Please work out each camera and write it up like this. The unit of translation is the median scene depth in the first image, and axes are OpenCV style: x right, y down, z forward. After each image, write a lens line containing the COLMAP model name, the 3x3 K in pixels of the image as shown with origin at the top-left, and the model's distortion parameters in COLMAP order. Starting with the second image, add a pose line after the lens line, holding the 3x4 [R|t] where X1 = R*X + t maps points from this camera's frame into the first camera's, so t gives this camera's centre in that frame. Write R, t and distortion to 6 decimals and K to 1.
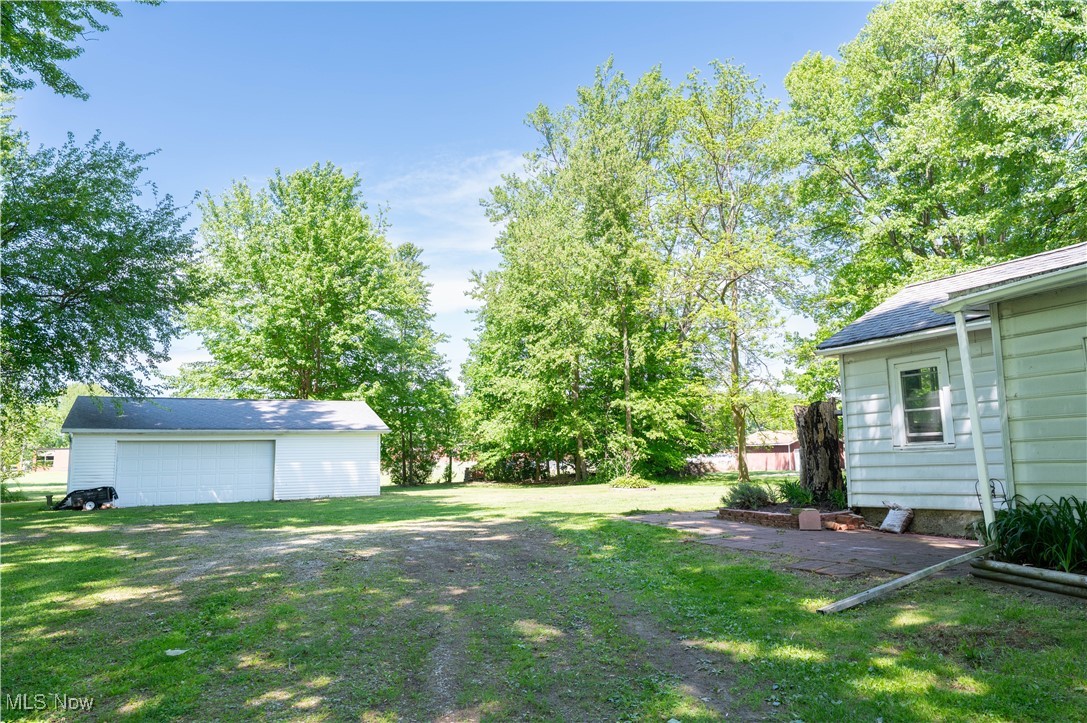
lens RADIAL K [[732.4, 0, 532.2], [0, 732.4, 356.6], [0, 0, 1]] dist [-0.000079, -0.000089]
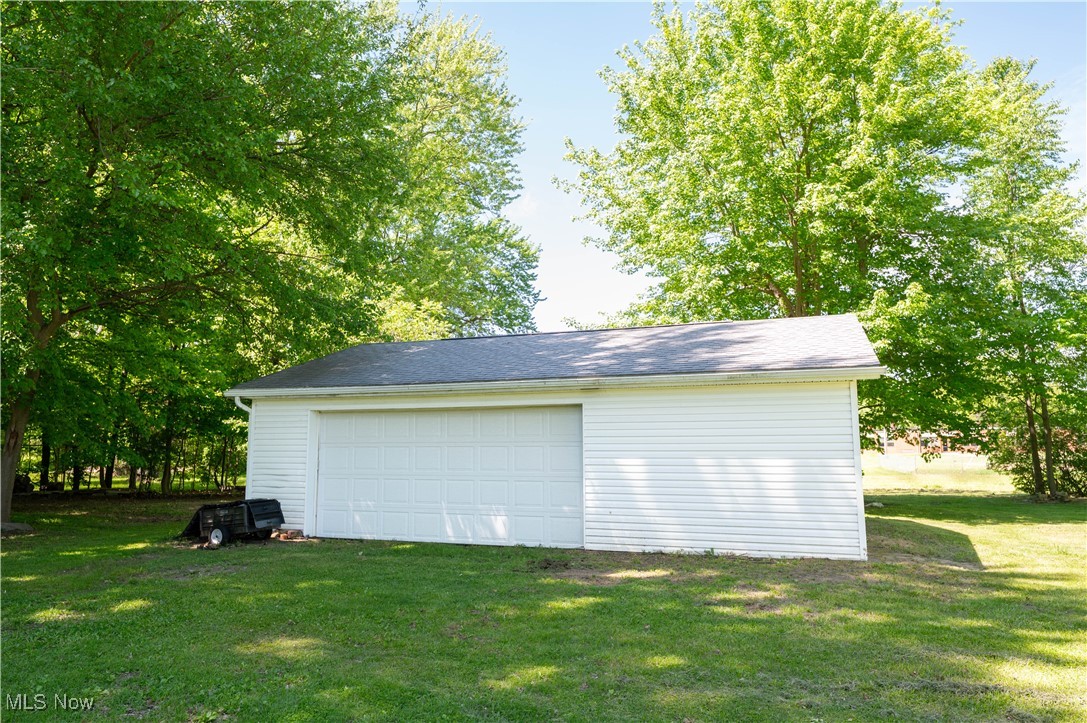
lens RADIAL K [[732.4, 0, 532.2], [0, 732.4, 356.6], [0, 0, 1]] dist [-0.000079, -0.000089]
pose [[0.678618, -0.074523, -0.730701, -0.057798], [0.091964, 0.995632, -0.016134, 0.086764], [0.728711, -0.056249, 0.682507, 0.661429]]
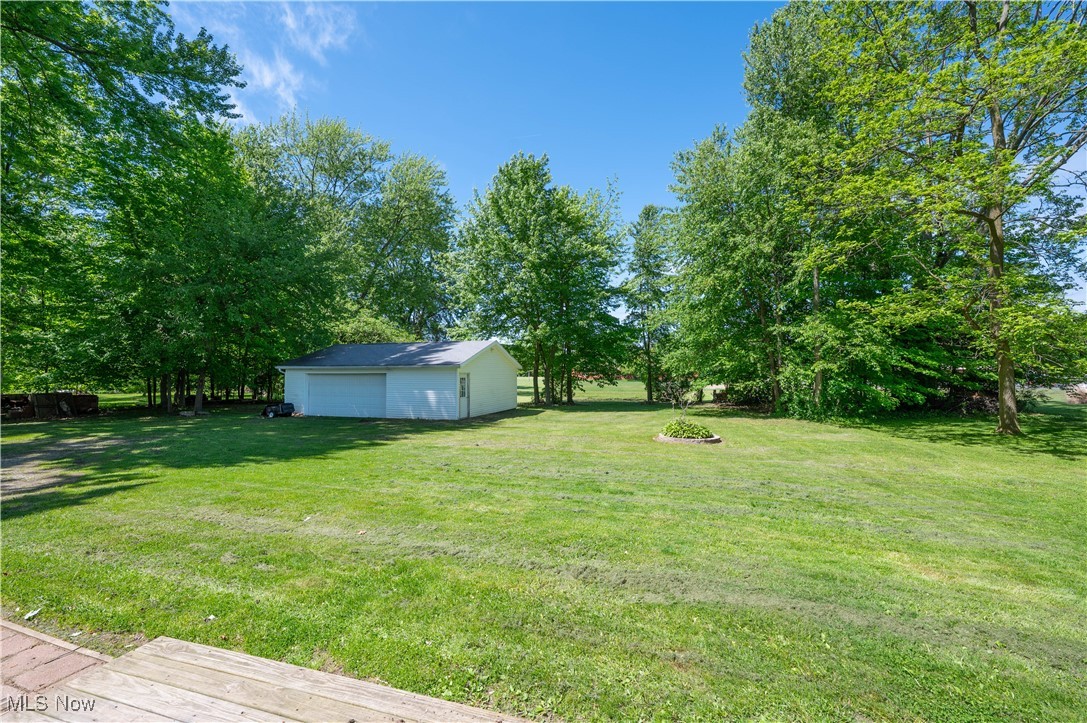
lens RADIAL K [[455.3, 0, 543.5], [0, 455.3, 361.5], [0, 0, 1]] dist [-0.000101, 0.000071]
pose [[0.713067, 0.000396, -0.701096, 0.409560], [0.085820, 0.992430, 0.087846, 0.042577], [0.695824, -0.122809, 0.707635, 0.586122]]
